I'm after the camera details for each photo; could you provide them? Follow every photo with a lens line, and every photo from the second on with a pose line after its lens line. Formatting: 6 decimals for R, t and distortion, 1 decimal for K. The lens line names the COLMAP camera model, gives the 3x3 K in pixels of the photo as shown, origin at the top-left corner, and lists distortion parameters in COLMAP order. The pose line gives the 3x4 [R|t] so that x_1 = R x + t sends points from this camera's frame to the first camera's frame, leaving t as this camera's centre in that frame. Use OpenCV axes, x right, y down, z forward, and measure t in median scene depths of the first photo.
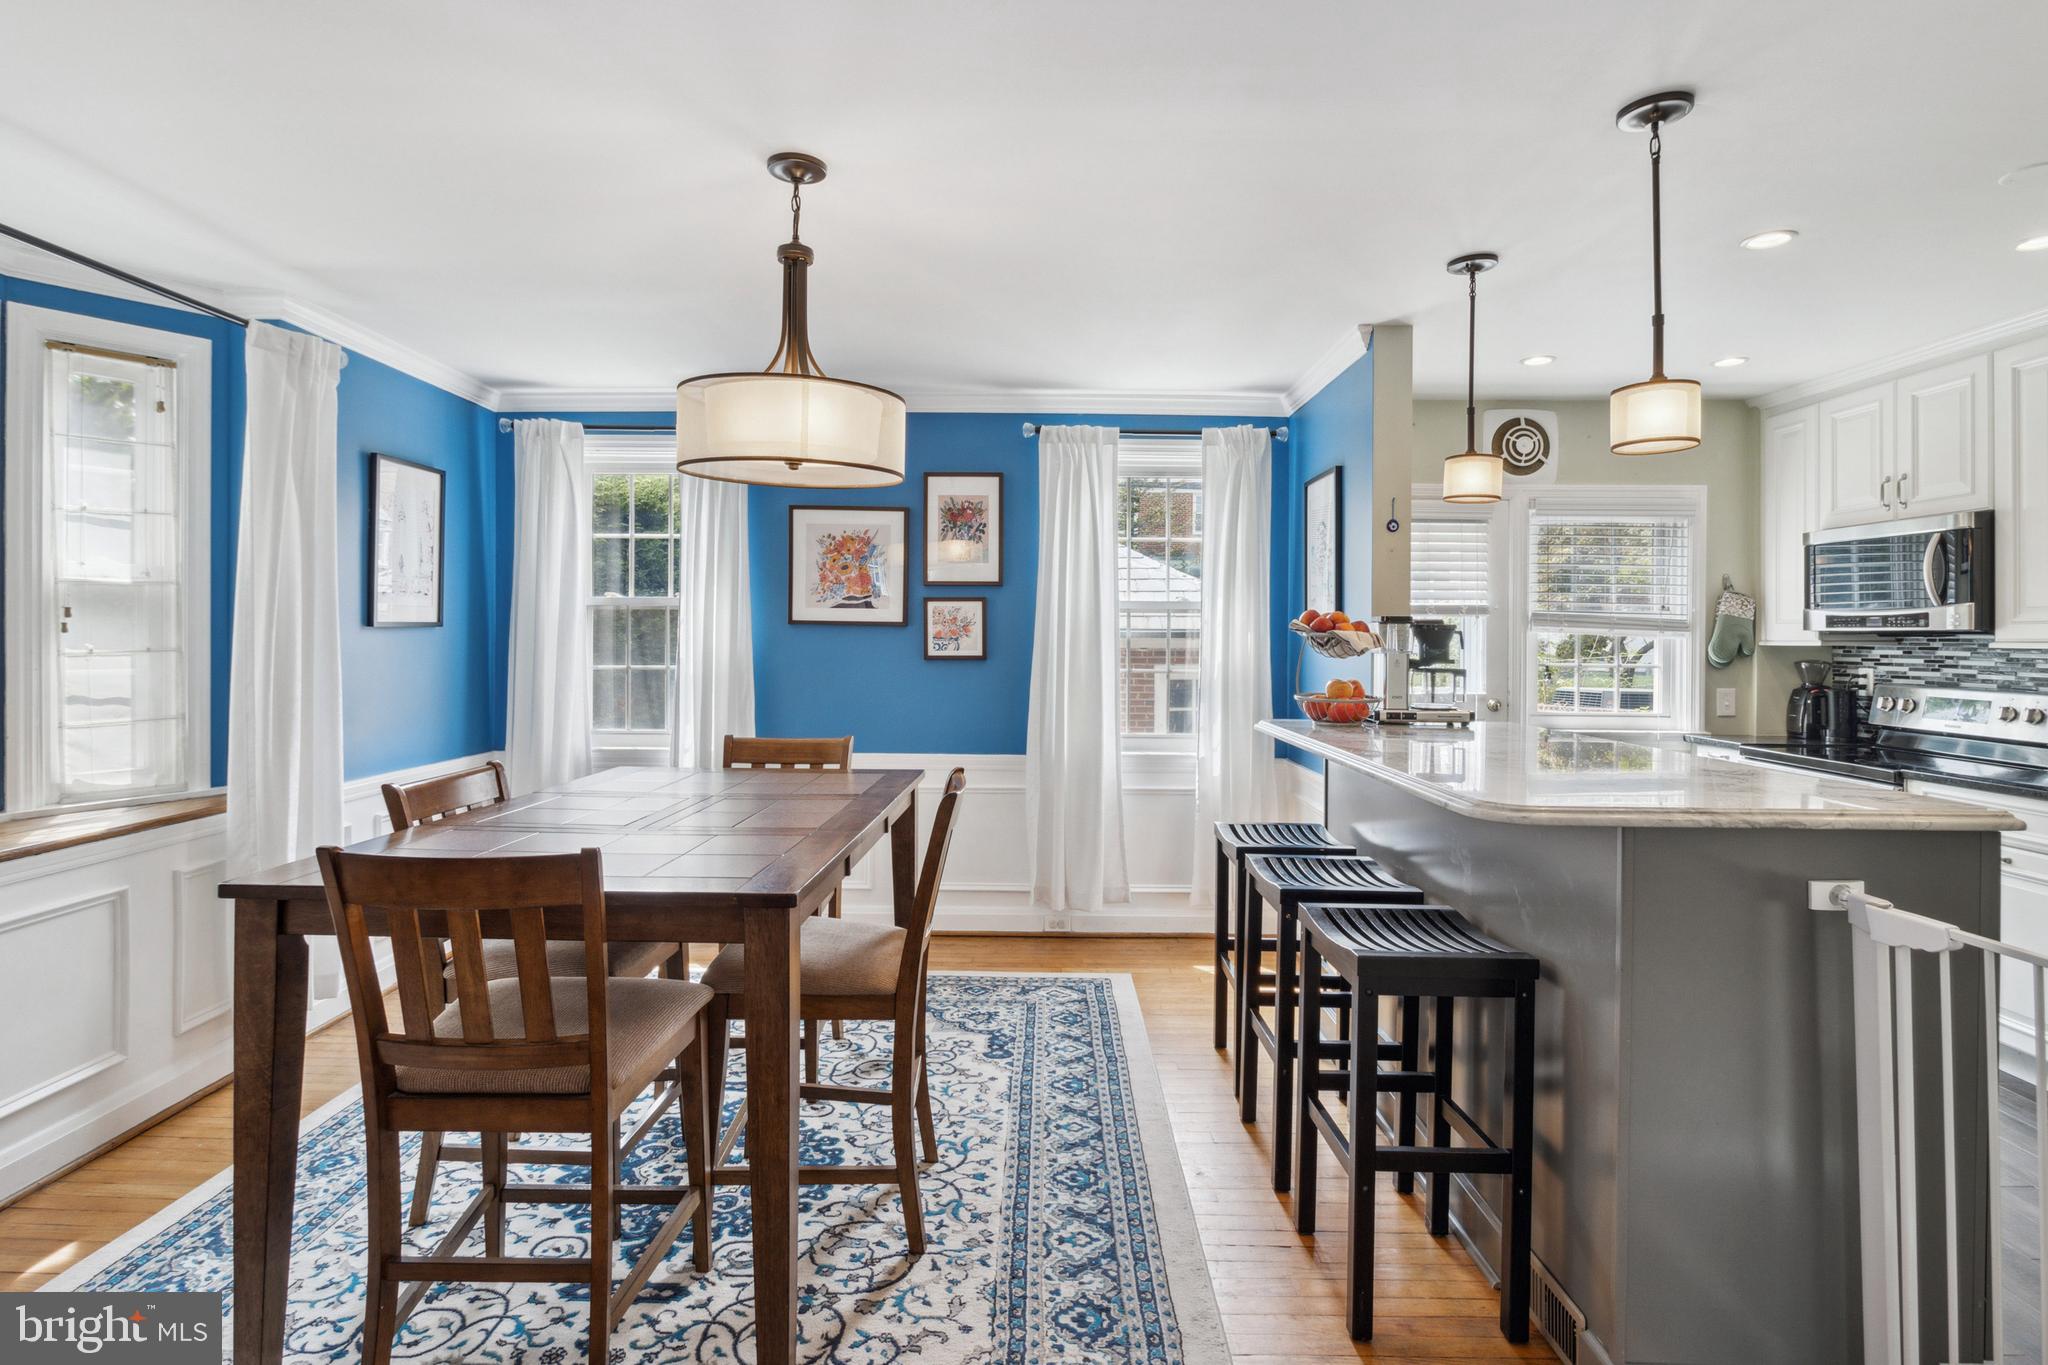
lens RADIAL K [[1011.3, 0, 1021.9], [0, 1011.3, 636.4], [0, 0, 1]] dist [-0.000462, -0.003425]
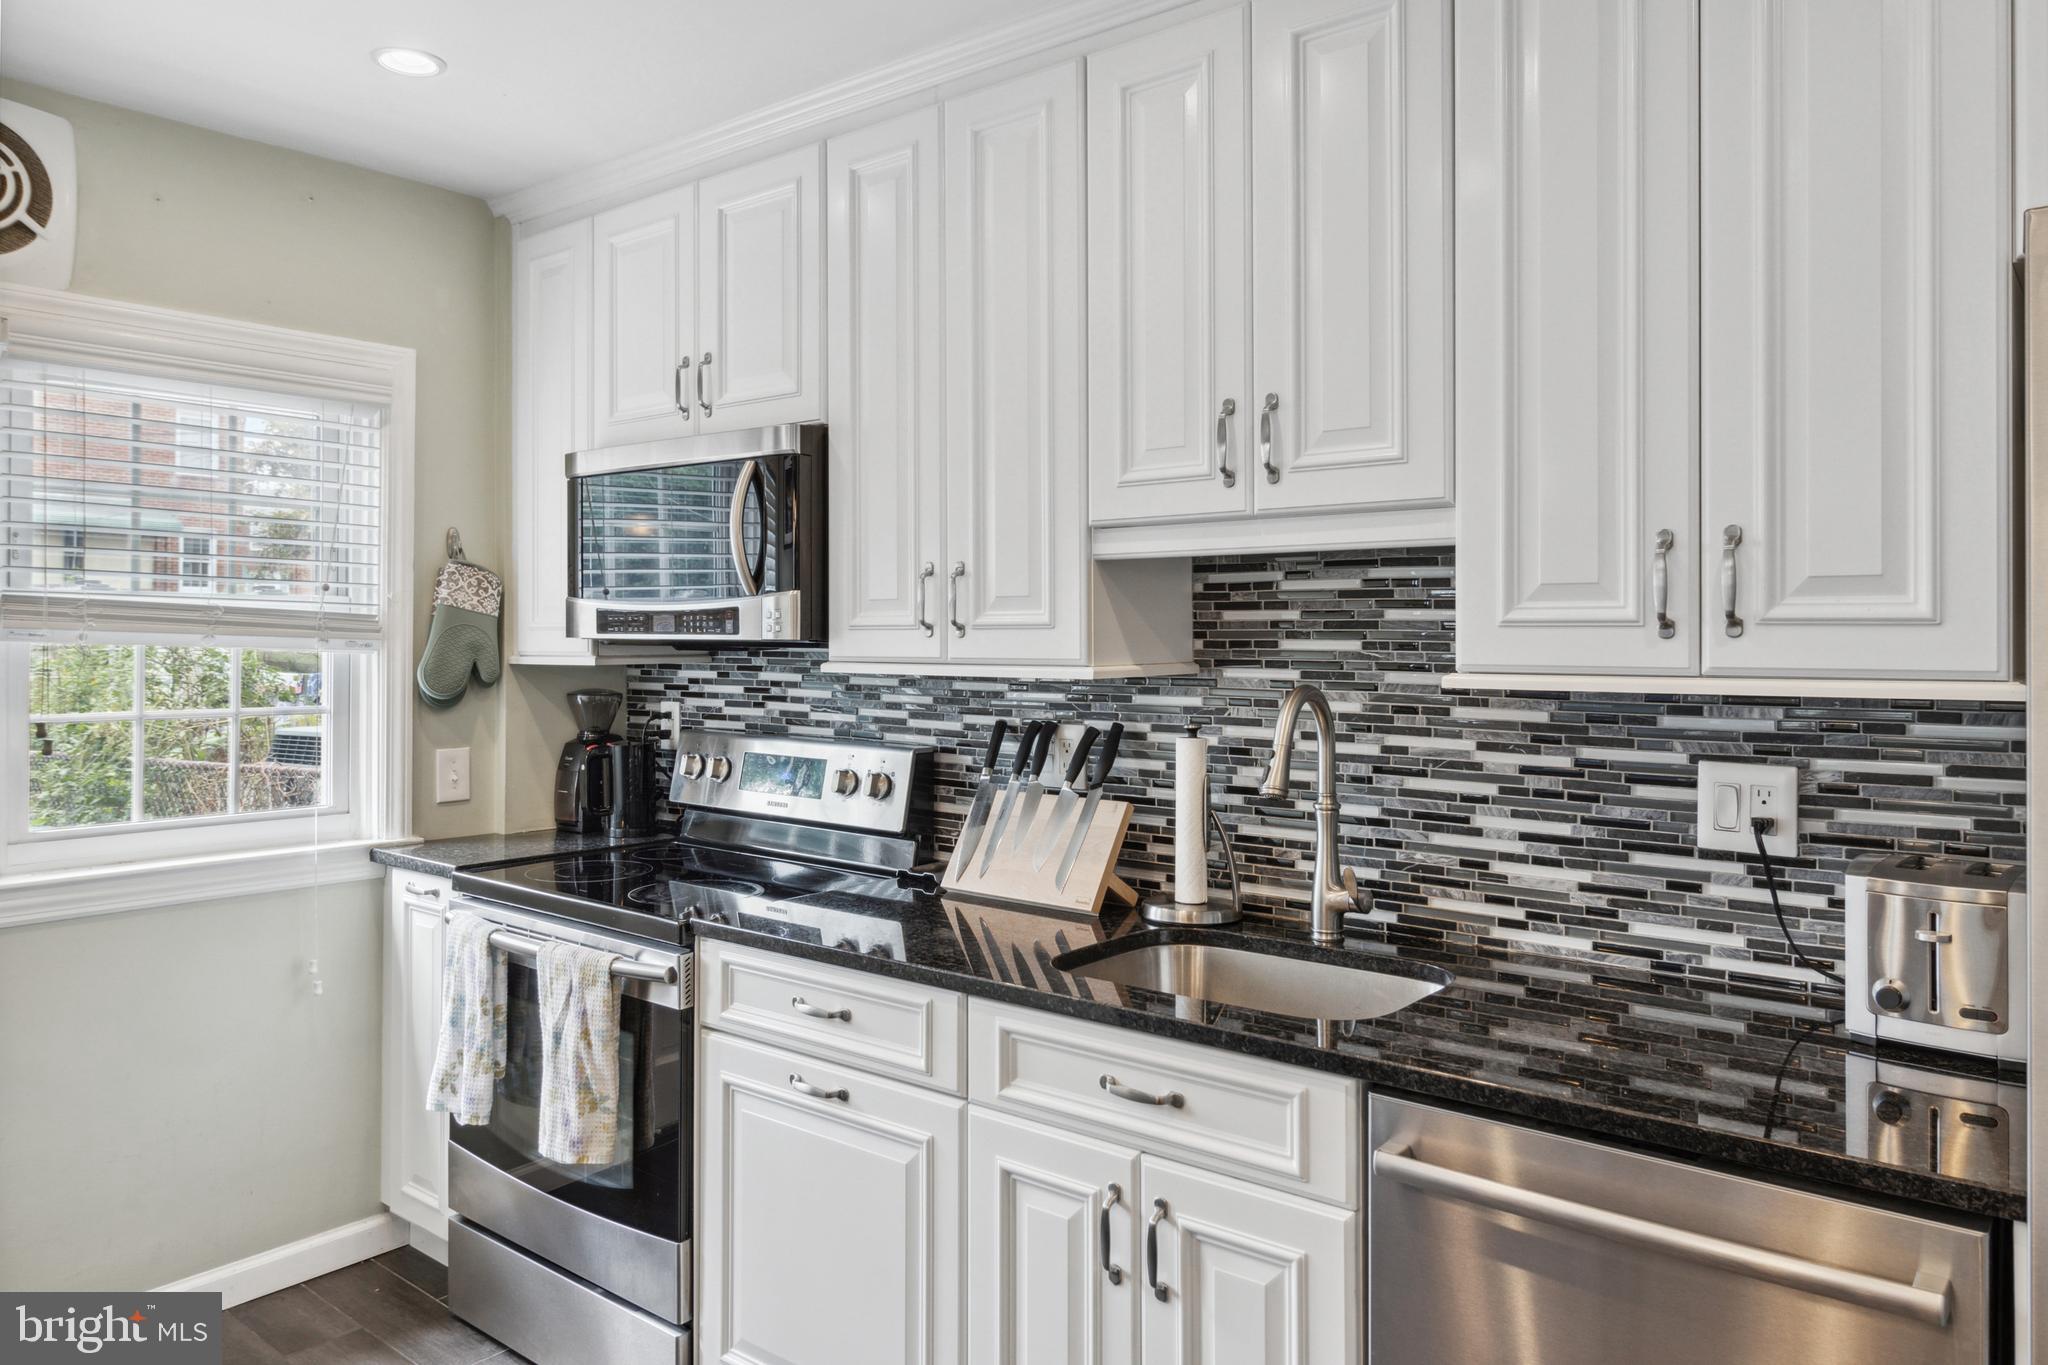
lens RADIAL K [[1364.9, 0, 1030.7], [0, 1364.9, 622.3], [0, 0, 1]] dist [0.003596, -0.007234]
pose [[0.626636, 0.005014, 0.779296, 0.377227], [-0.000087, 0.999980, -0.006364, -0.009718], [-0.779312, 0.003920, 0.626624, 0.369781]]
